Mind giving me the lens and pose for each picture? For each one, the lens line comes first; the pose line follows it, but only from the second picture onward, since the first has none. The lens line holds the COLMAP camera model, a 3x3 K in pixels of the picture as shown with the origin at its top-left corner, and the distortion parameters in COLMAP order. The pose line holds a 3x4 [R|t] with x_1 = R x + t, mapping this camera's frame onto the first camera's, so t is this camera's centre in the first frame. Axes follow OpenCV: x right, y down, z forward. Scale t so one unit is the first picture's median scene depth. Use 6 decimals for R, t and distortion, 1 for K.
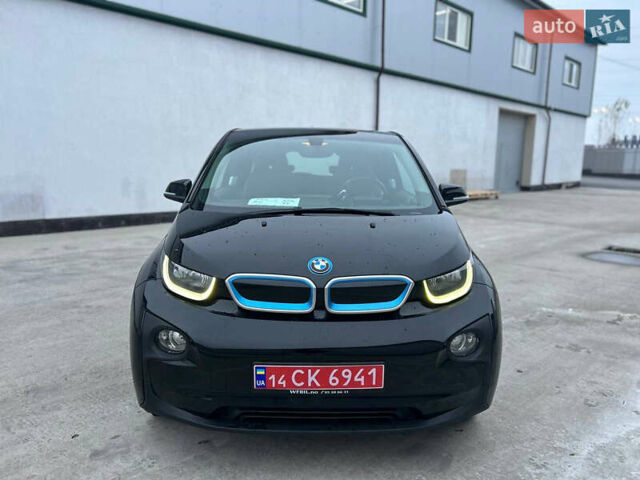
lens RADIAL K [[469.7, 0, 321.3], [0, 469.7, 257.7], [0, 0, 1]] dist [0.025129, -0.000921]
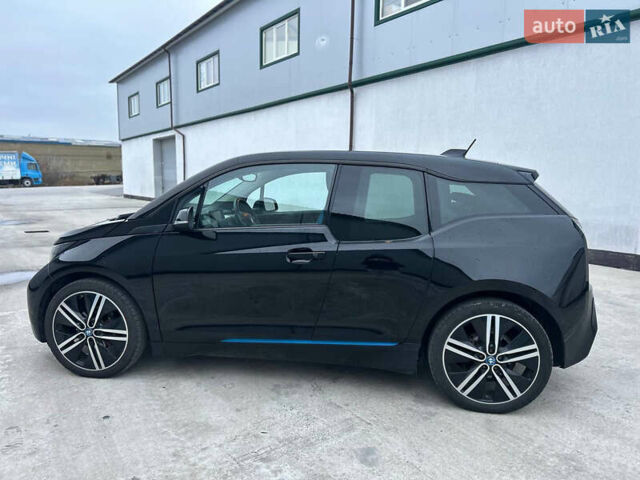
lens RADIAL K [[482.2, 0, 333.1], [0, 482.2, 239.5], [0, 0, 1]] dist [0.011190, 0.002271]
pose [[-0.155347, 0.123019, -0.980170, 2.043664], [-0.229217, 0.960647, 0.156897, -0.568987], [0.960899, 0.249046, -0.121035, 2.413203]]
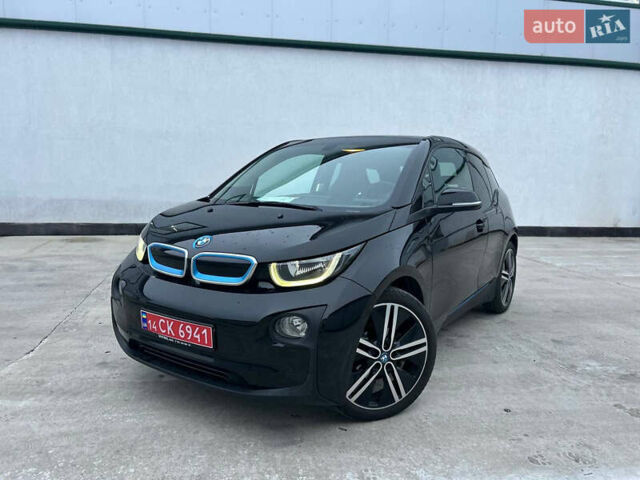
lens RADIAL K [[482.2, 0, 333.1], [0, 482.2, 239.5], [0, 0, 1]] dist [0.011190, 0.002271]
pose [[0.820825, 0.069072, -0.566989, 1.040386], [-0.118452, 0.991666, -0.050675, 0.033496], [0.558763, 0.108756, 0.822165, 0.149647]]
